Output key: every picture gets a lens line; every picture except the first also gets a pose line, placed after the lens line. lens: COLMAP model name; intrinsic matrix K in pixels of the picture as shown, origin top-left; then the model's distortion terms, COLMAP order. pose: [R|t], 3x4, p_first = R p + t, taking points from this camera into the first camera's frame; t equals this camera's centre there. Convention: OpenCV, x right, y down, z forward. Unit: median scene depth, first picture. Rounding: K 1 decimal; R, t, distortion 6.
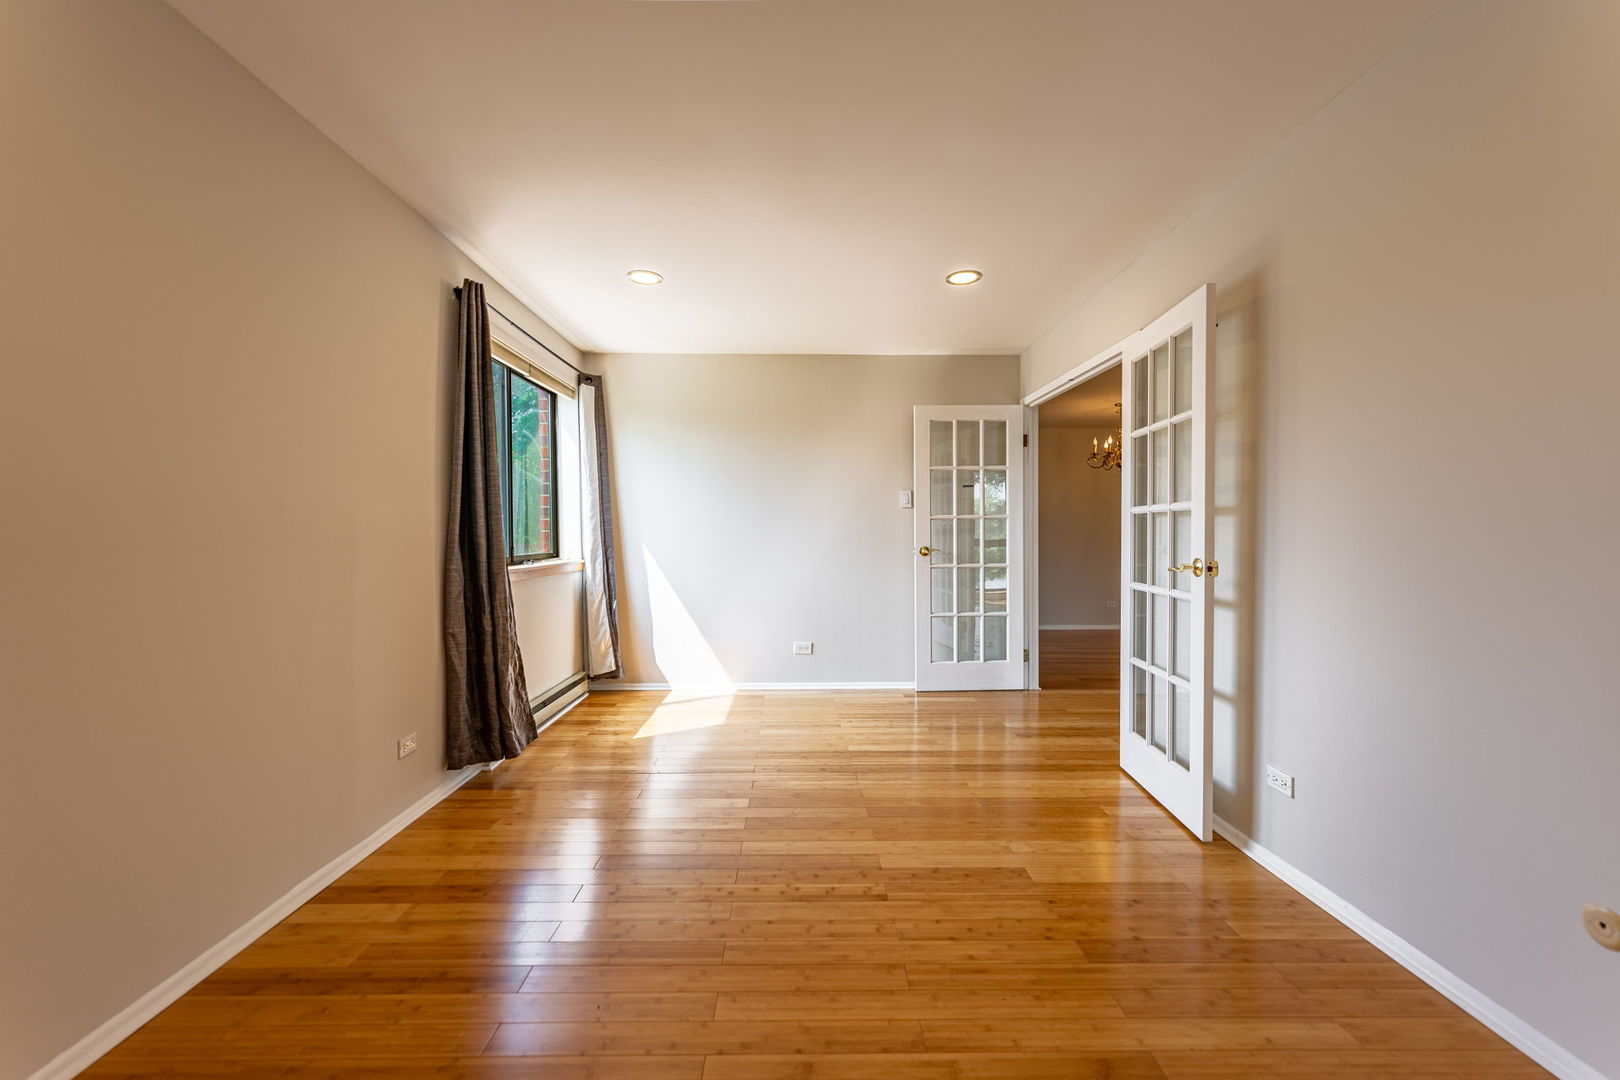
lens RADIAL K [[650.7, 0, 819.1], [0, 650.7, 538.9], [0, 0, 1]] dist [0.001290, -0.000125]
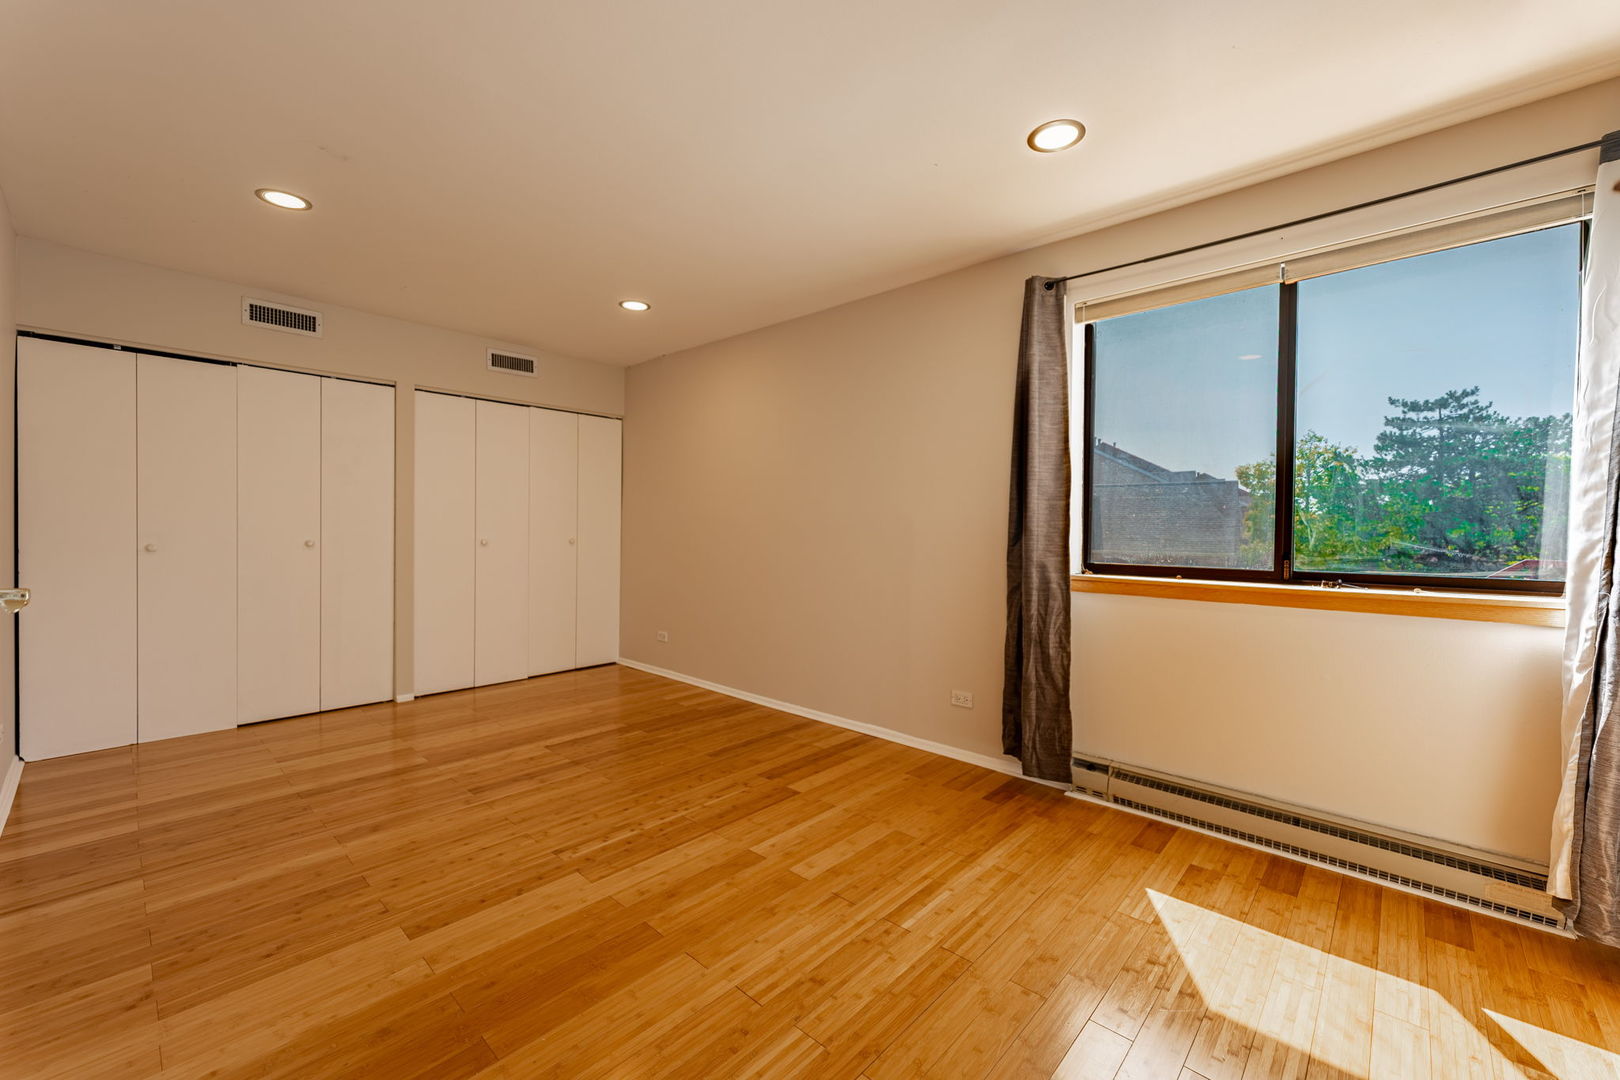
lens RADIAL K [[650.7, 0, 819.1], [0, 650.7, 538.9], [0, 0, 1]] dist [0.001290, -0.000125]
pose [[-0.694204, 0.004595, -0.719764, 0.551816], [-0.018145, 0.999550, 0.023882, -0.025973], [0.719550, 0.029639, -0.693808, 1.944773]]
